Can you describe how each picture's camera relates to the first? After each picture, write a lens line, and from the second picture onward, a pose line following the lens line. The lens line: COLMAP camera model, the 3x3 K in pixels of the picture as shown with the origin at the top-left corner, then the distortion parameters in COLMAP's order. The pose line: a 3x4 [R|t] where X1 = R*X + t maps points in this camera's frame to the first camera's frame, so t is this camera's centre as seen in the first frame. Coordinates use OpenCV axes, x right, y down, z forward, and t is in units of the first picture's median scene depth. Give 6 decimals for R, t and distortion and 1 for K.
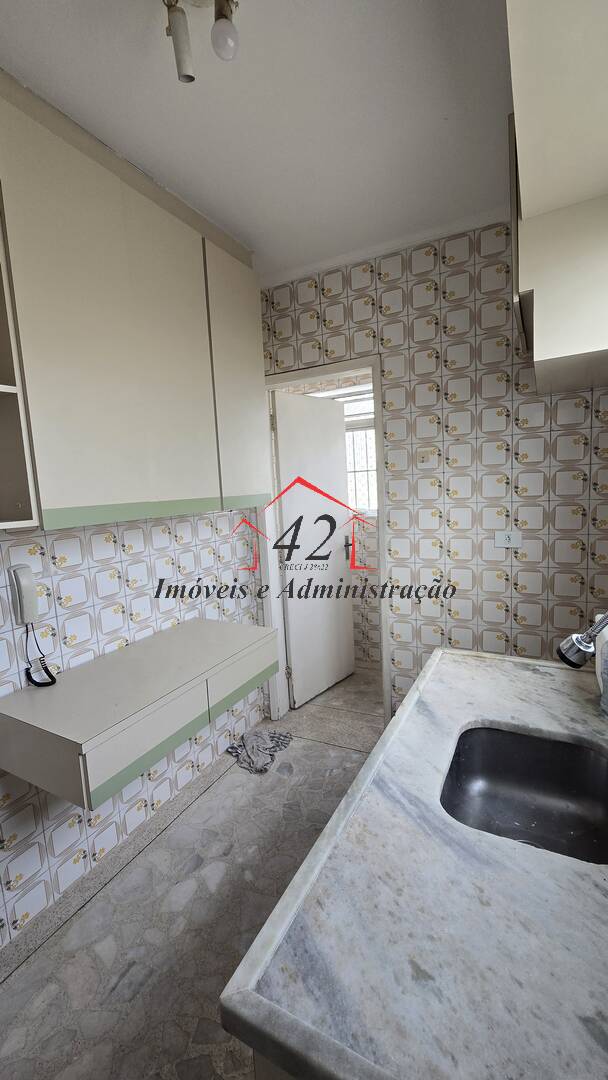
lens RADIAL K [[438.4, 0, 304.0], [0, 438.4, 540.0], [0, 0, 1]] dist [-0.000116, 0.000047]
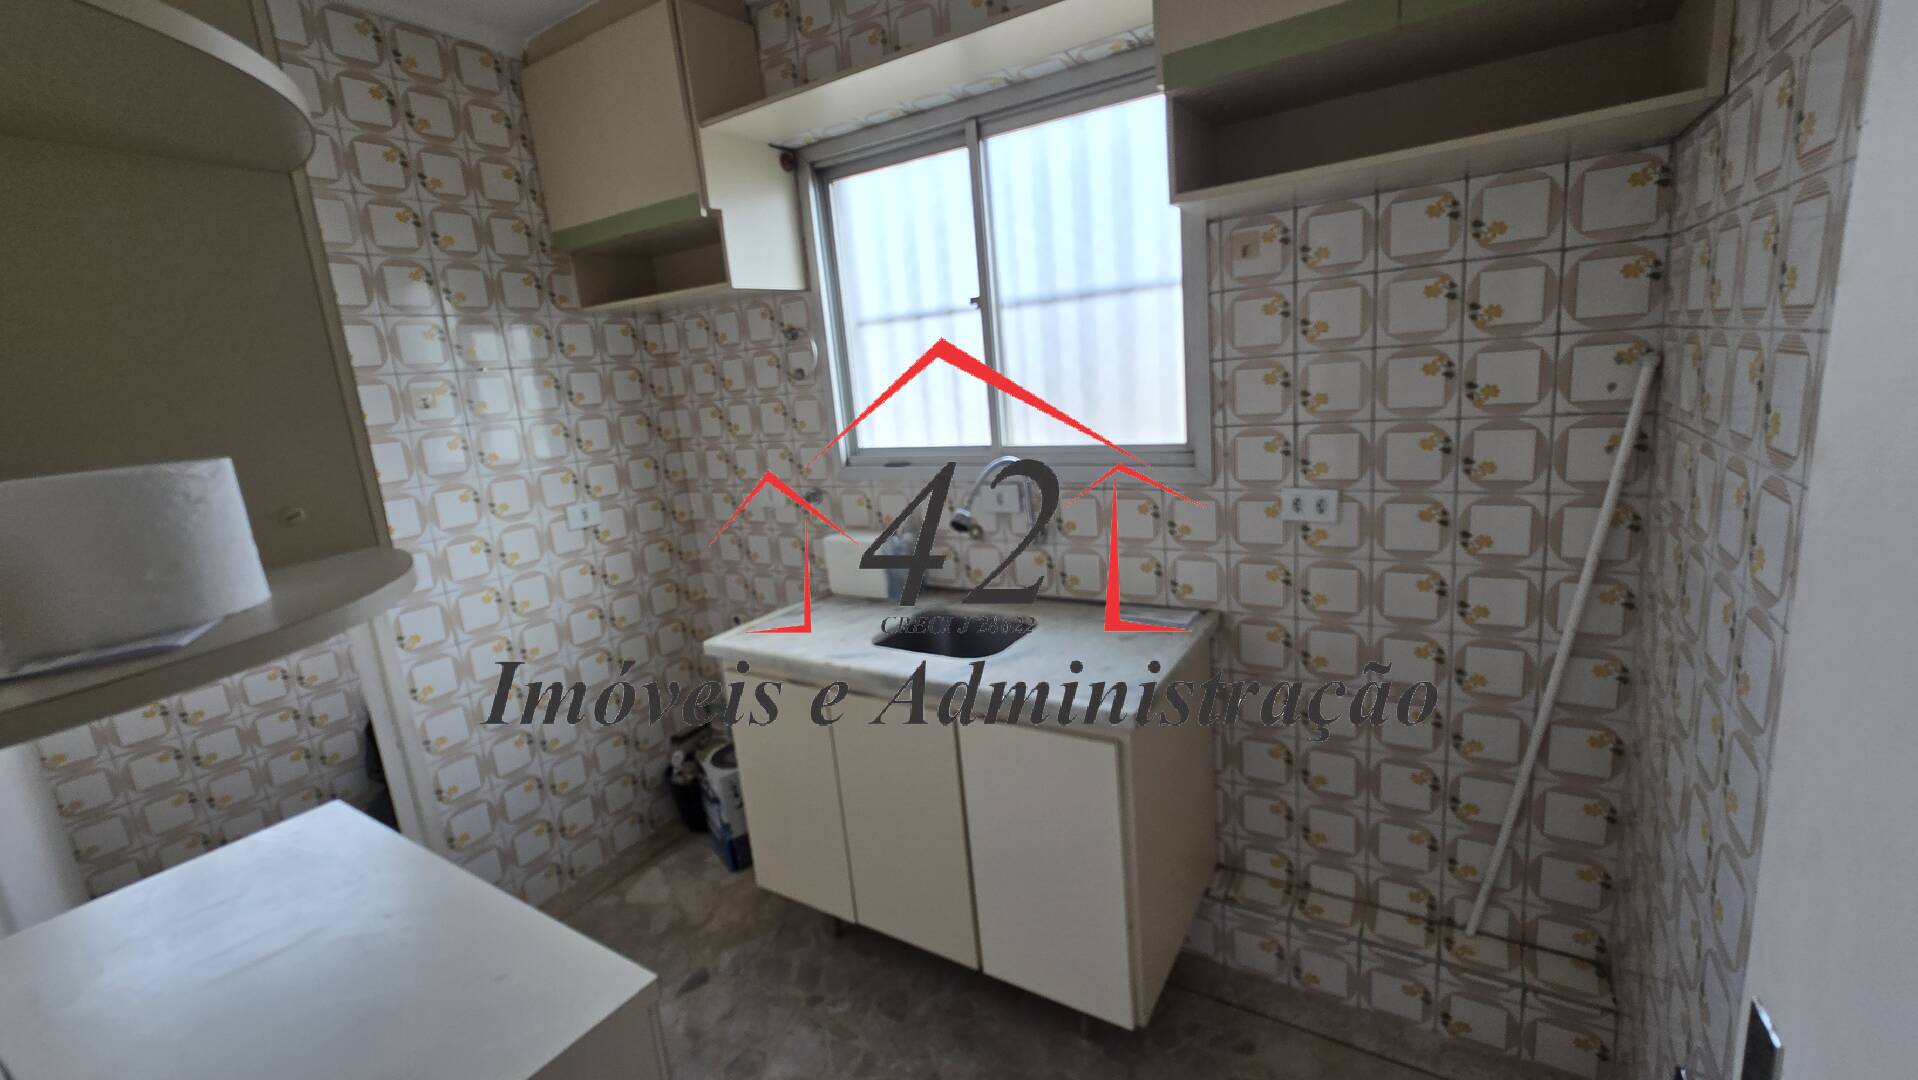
lens RADIAL K [[774.5, 0, 964.8], [0, 774.5, 517.7], [0, 0, 1]] dist [-0.000787, -0.000025]
pose [[0.076486, -0.148492, 0.985951, -0.705936], [0.209882, 0.969090, 0.129670, -0.030751], [-0.974731, 0.197015, 0.105287, 0.286913]]
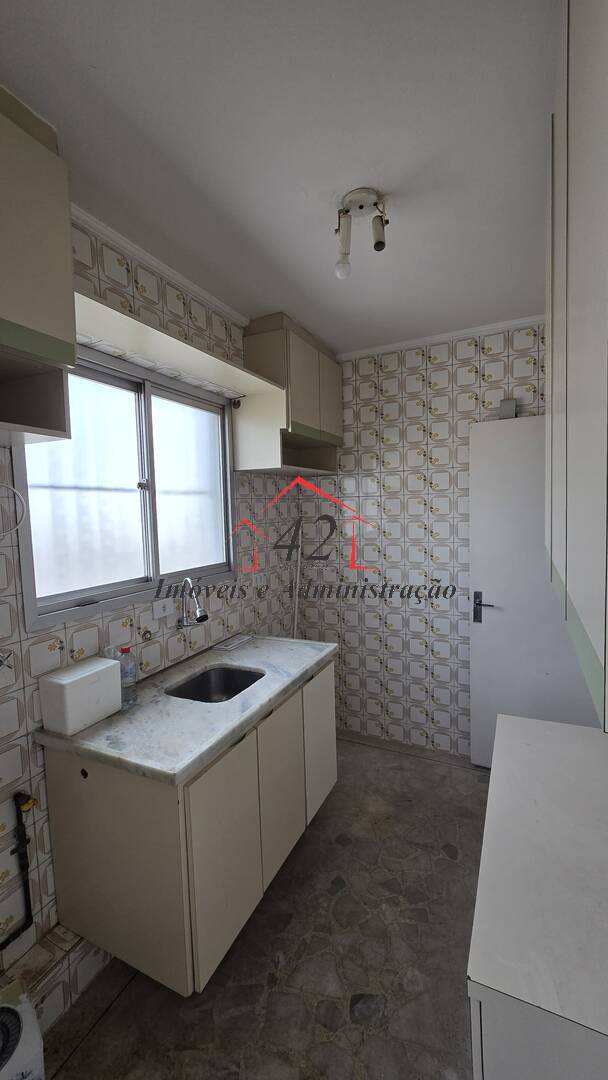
lens RADIAL K [[438.8, 0, 313.0], [0, 438.8, 539.8], [0, 0, 1]] dist [-0.001608, -0.000073]
pose [[-0.995483, 0.087211, -0.037531, 0.030377], [0.077813, 0.975912, 0.203815, -0.219164], [0.054402, 0.199974, -0.978290, 1.249776]]
